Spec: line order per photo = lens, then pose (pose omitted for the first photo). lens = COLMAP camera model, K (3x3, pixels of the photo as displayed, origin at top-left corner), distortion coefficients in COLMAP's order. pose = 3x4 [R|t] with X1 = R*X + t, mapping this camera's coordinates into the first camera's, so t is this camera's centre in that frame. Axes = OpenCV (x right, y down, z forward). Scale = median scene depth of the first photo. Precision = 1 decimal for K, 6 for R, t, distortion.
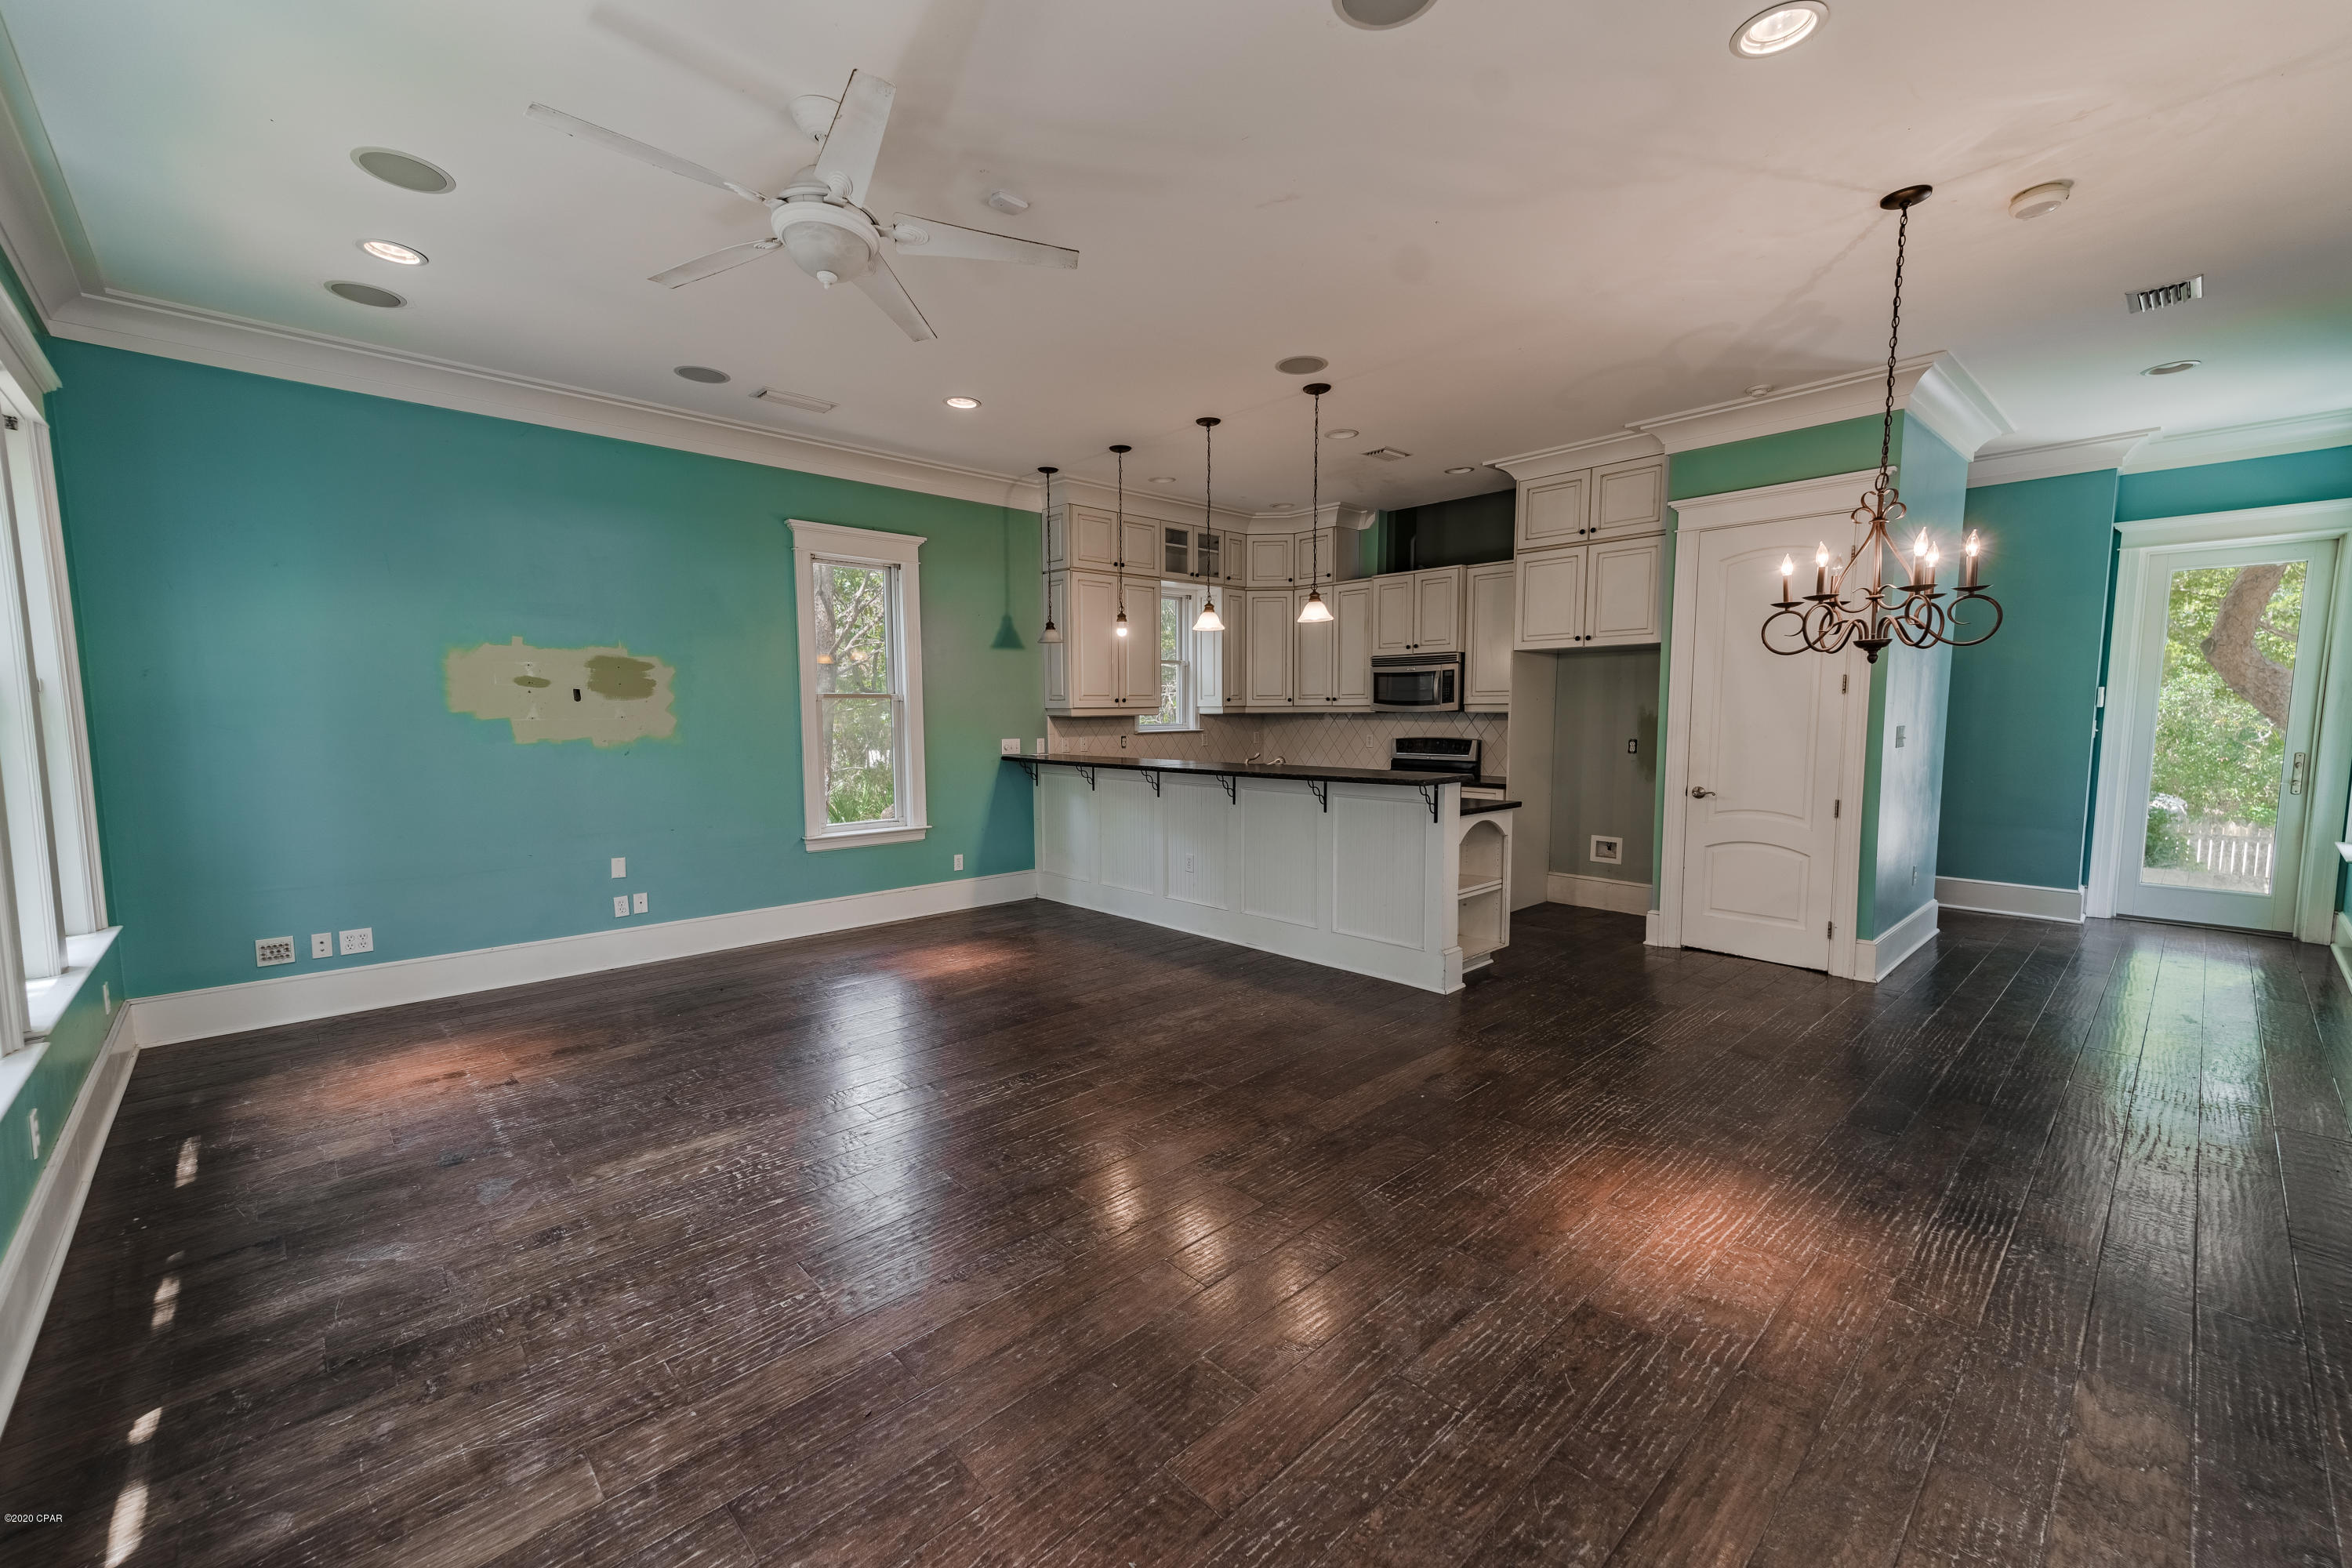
lens RADIAL K [[939.0, 0, 1160.5], [0, 939.0, 791.4], [0, 0, 1]] dist [0.028727, -0.001127]
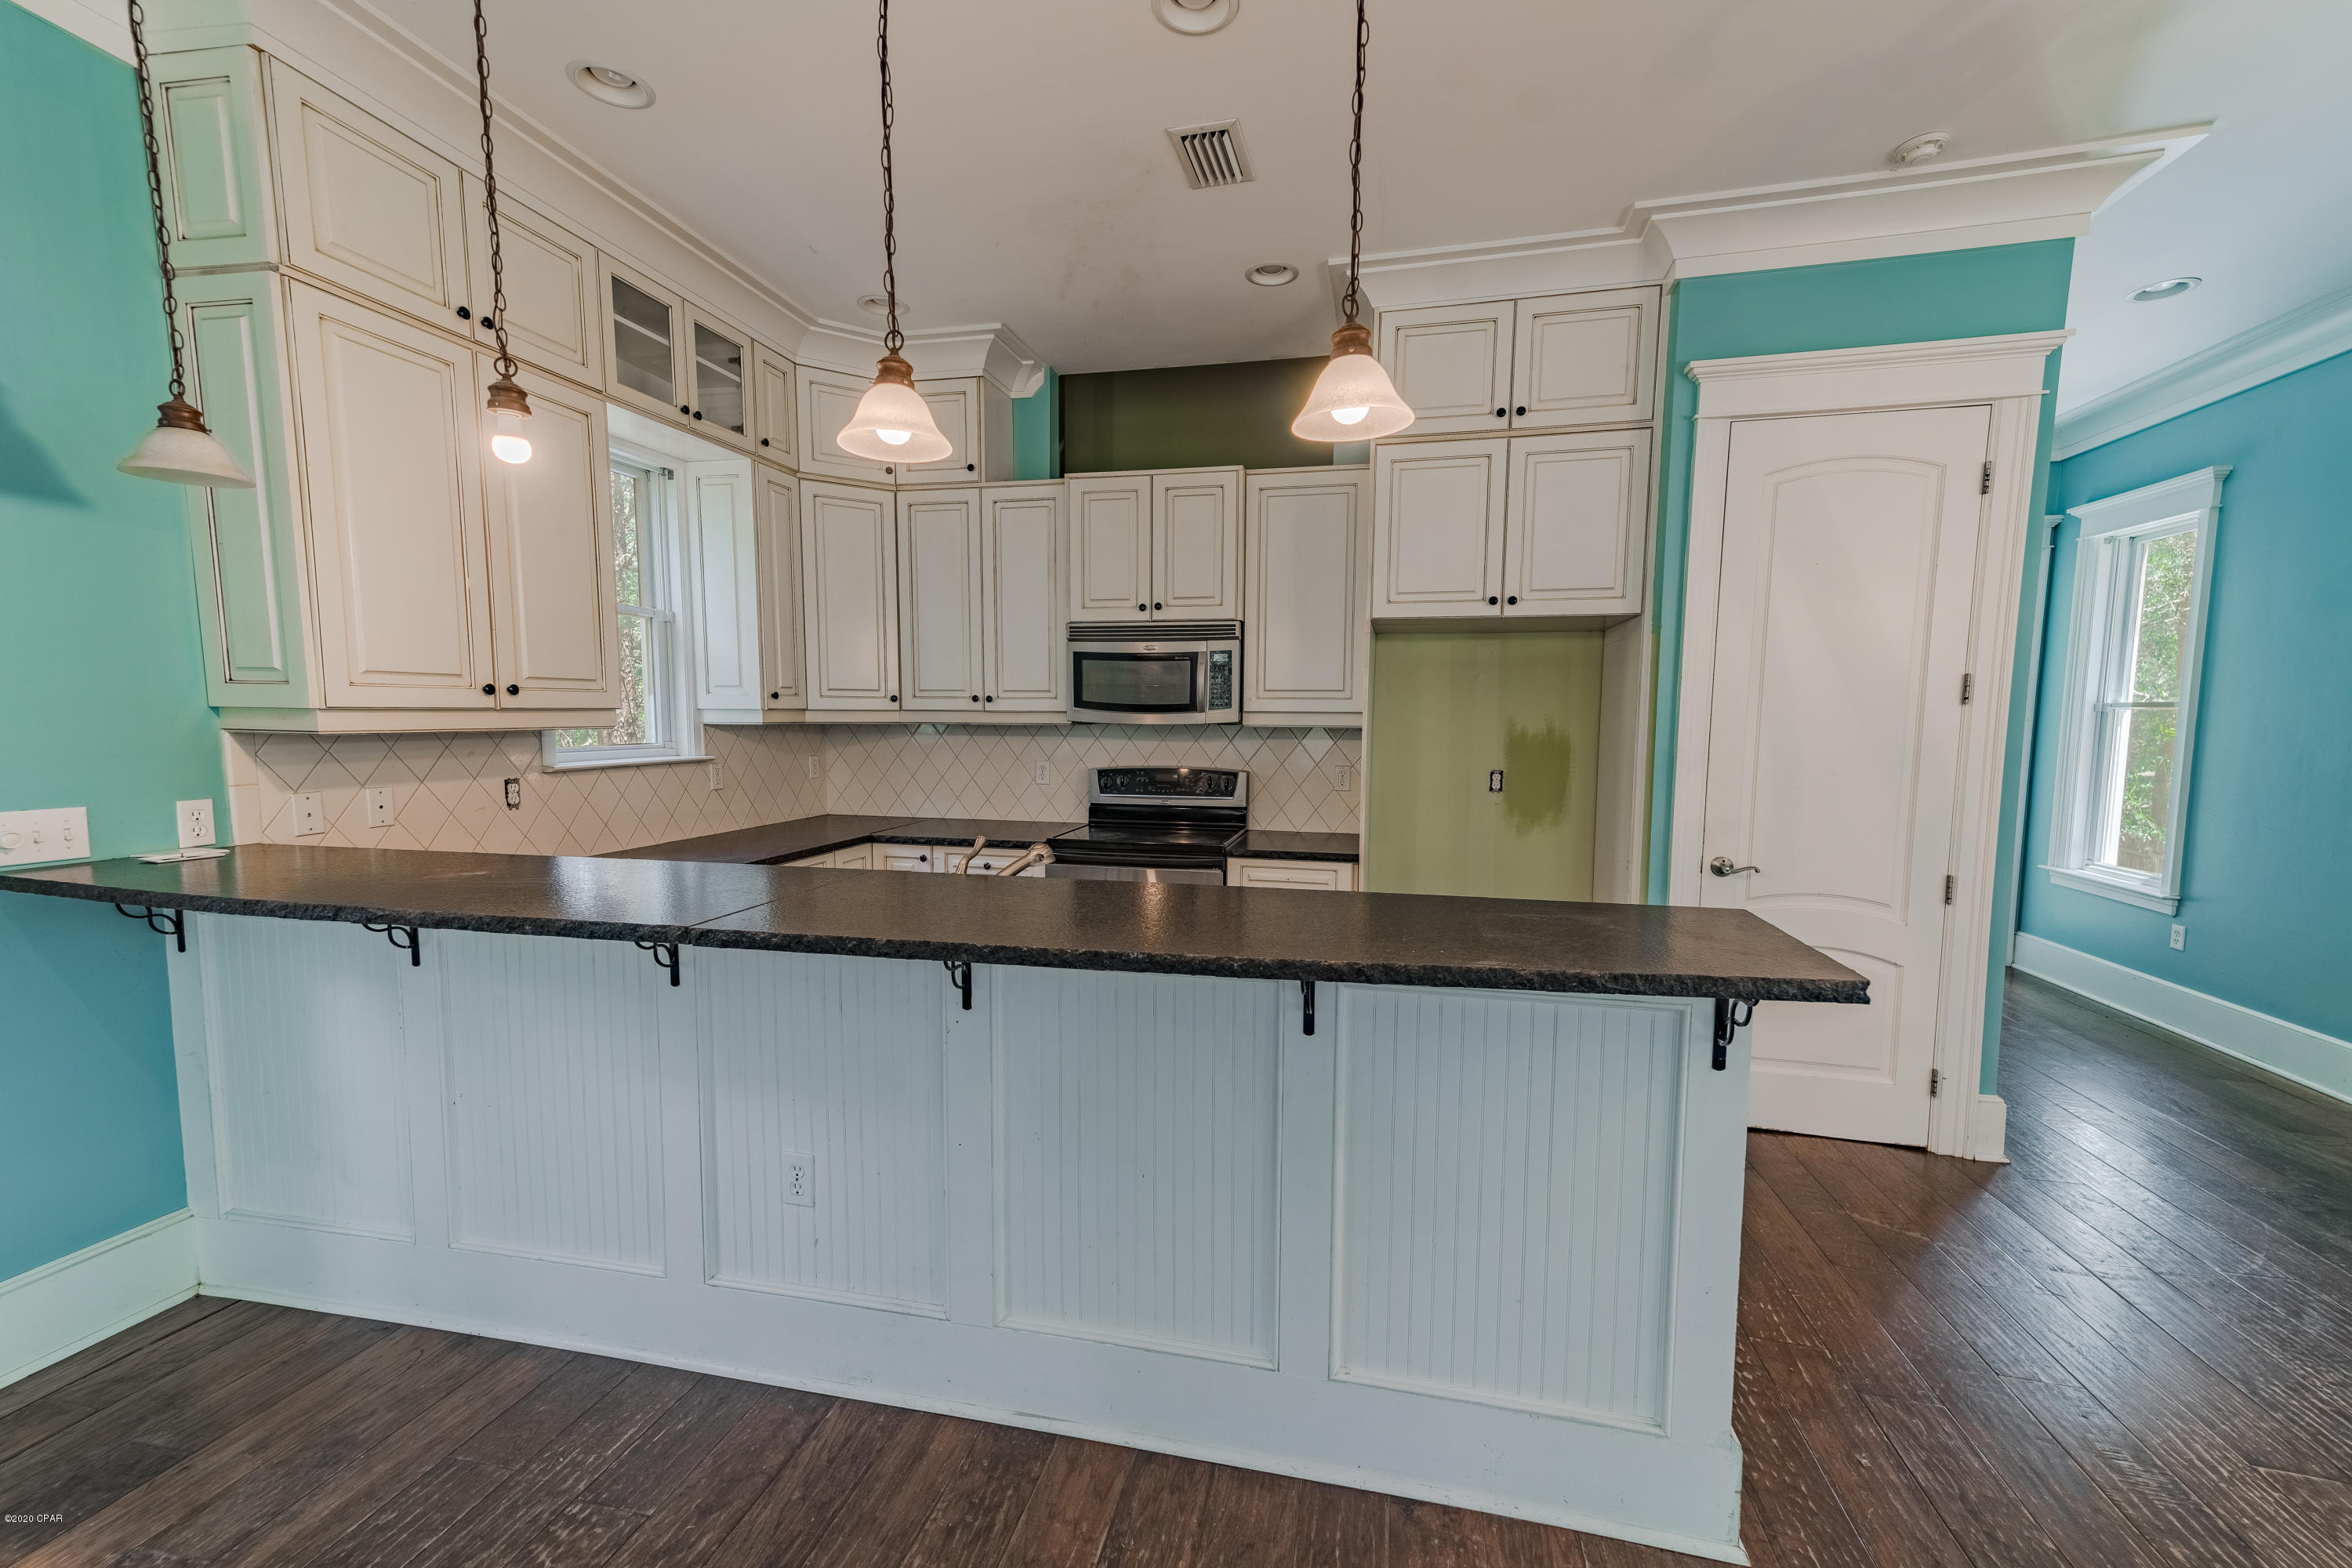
lens RADIAL K [[939.0, 0, 1183.8], [0, 939.0, 797.0], [0, 0, 1]] dist [0.028727, -0.001127]
pose [[0.822390, -0.039824, 0.567528, -0.038646], [0.038914, 0.999148, 0.013723, -0.051862], [-0.567592, 0.010799, 0.823239, 0.568576]]
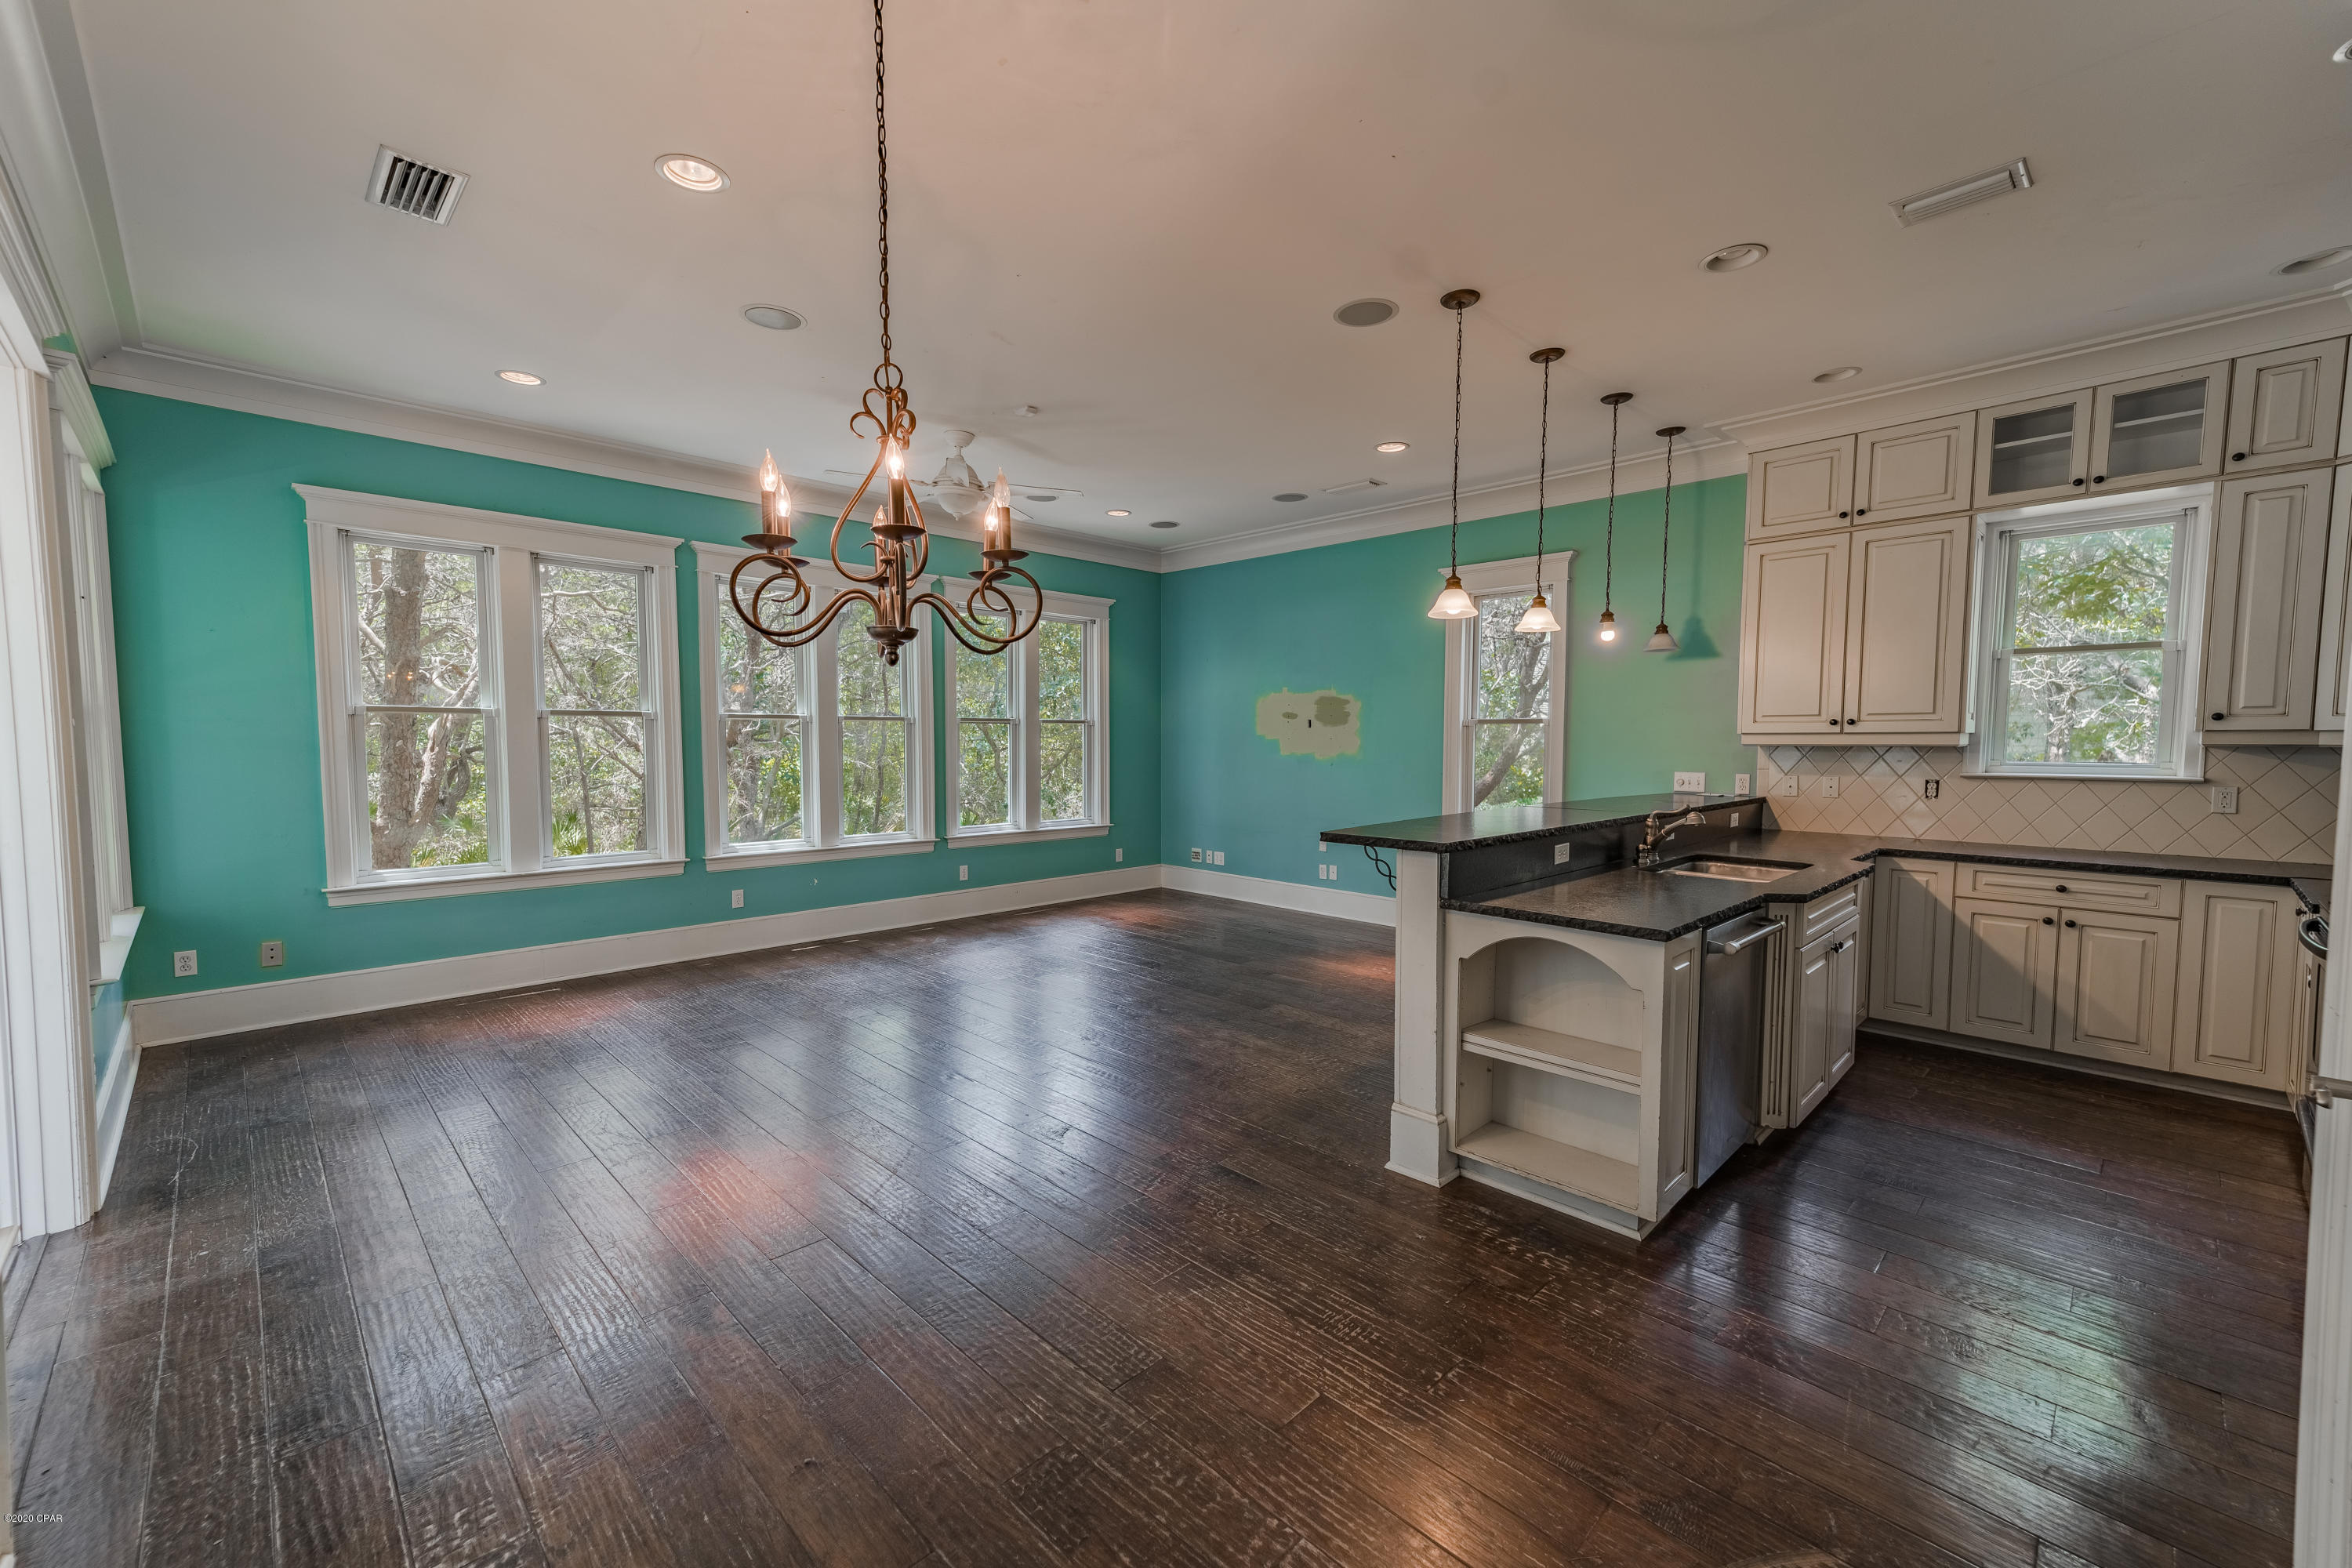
lens RADIAL K [[939.0, 0, 1154.0], [0, 939.0, 791.9], [0, 0, 1]] dist [0.028727, -0.001127]
pose [[0.022297, 0.066001, -0.997570, 0.649741], [-0.091271, 0.993786, 0.063710, -0.050743], [0.995576, 0.089628, 0.028182, 0.548785]]
